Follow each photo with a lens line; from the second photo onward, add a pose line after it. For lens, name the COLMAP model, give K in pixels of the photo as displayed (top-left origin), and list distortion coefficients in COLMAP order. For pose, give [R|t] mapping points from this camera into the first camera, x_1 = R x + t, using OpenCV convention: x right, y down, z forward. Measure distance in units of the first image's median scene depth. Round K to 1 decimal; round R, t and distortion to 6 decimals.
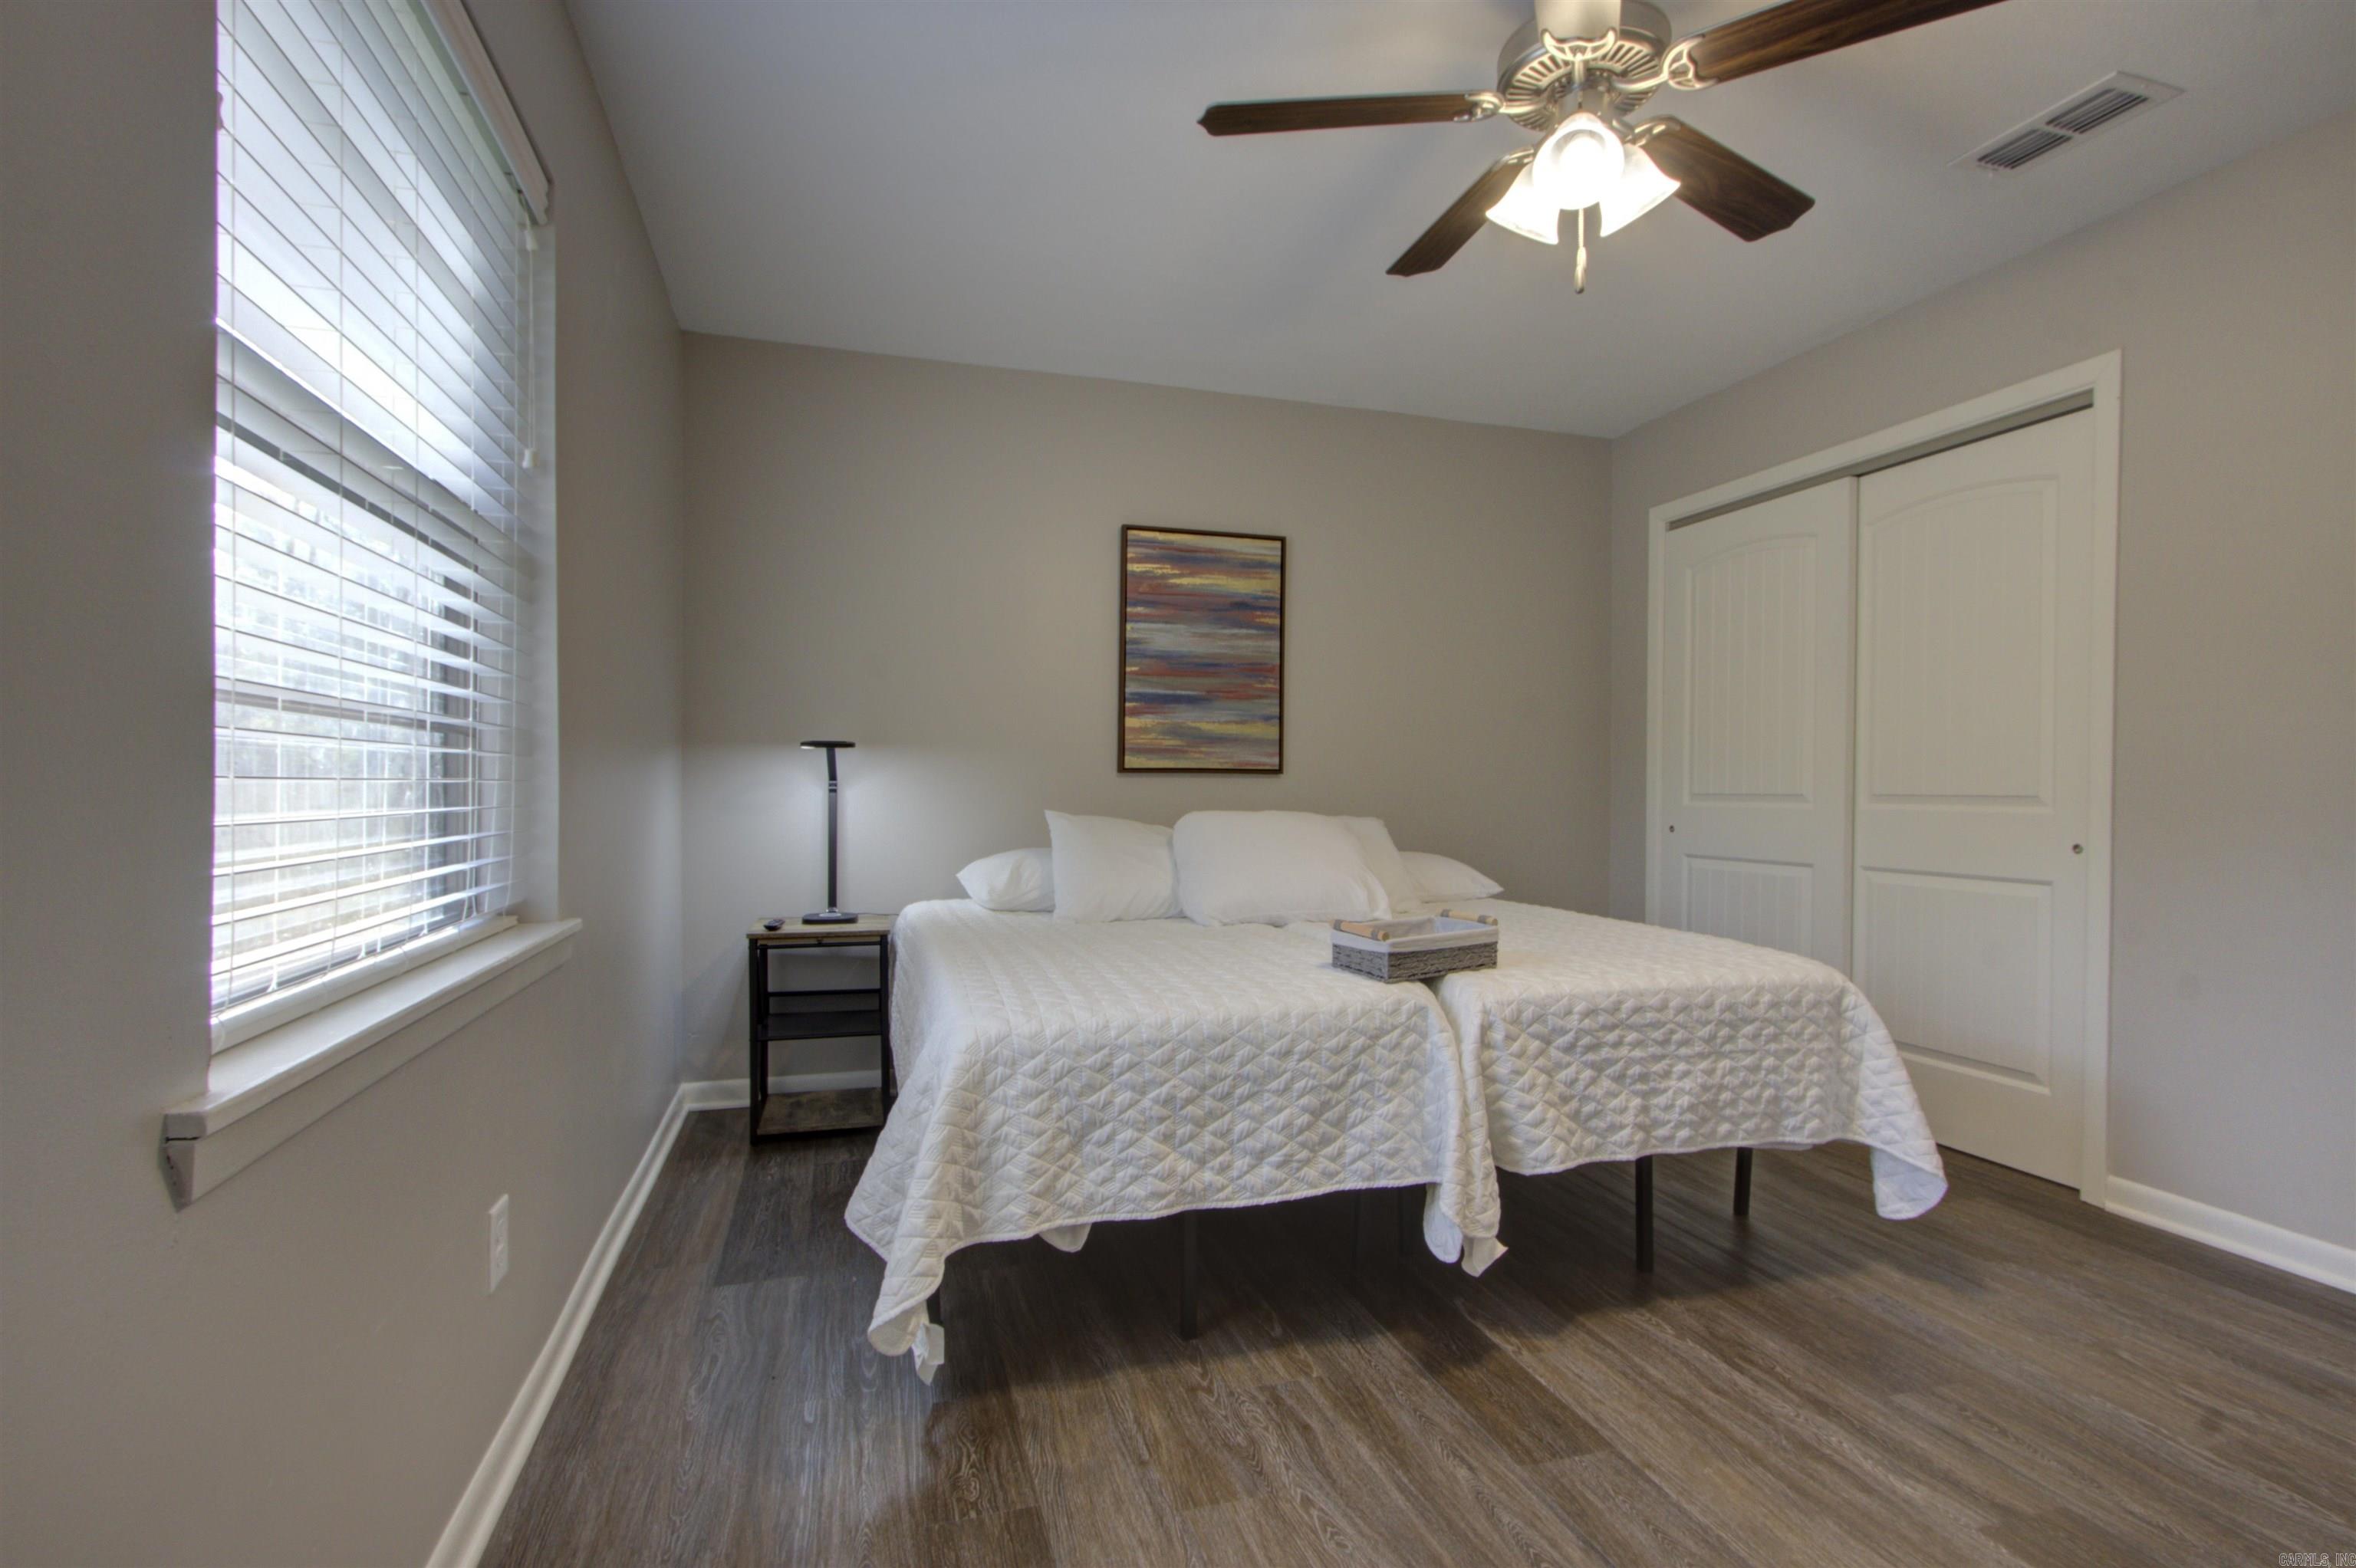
lens RADIAL K [[1130.2, 0, 1184.7], [0, 1130.2, 791.6], [0, 0, 1]] dist [-0.000971, 0.000005]
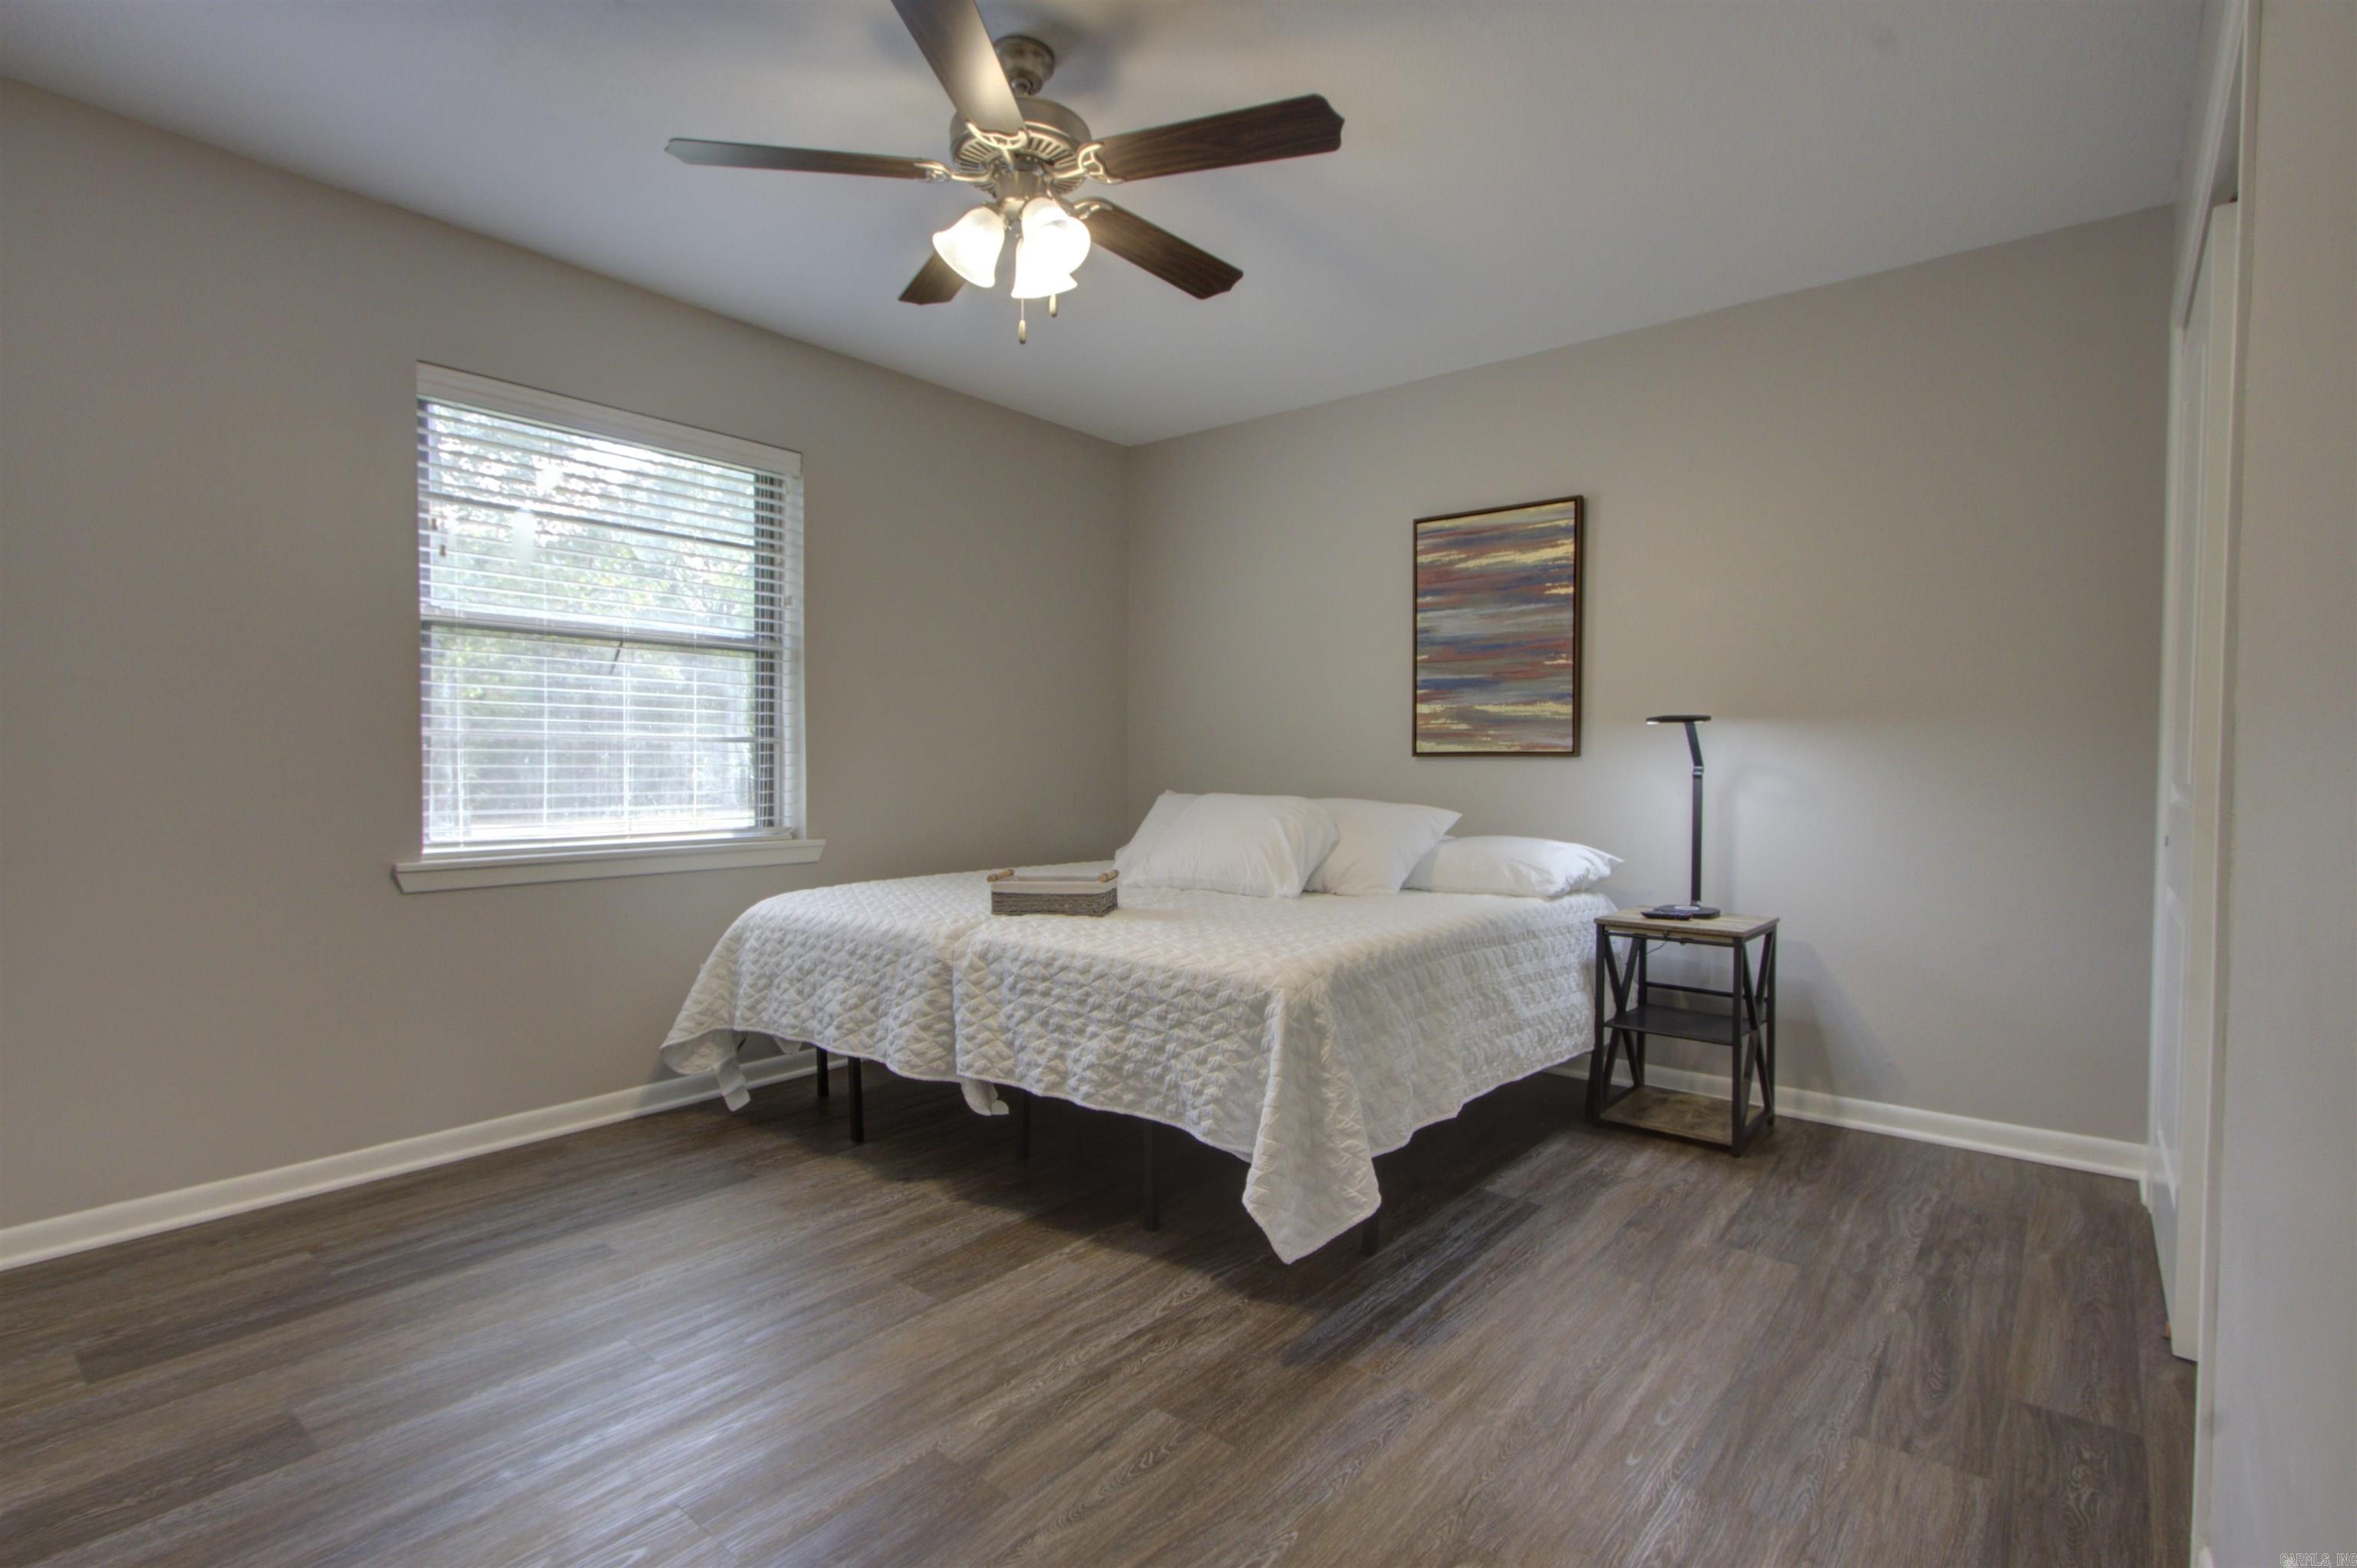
lens RADIAL K [[1130.7, 0, 1185.2], [0, 1130.7, 791.6], [0, 0, 1]] dist [-0.000971, 0.000005]
pose [[0.568874, 0.017223, -0.822244, 0.687704], [-0.007523, 0.999848, 0.015739, 0.000255], [0.822390, -0.002768, 0.568917, 0.230395]]
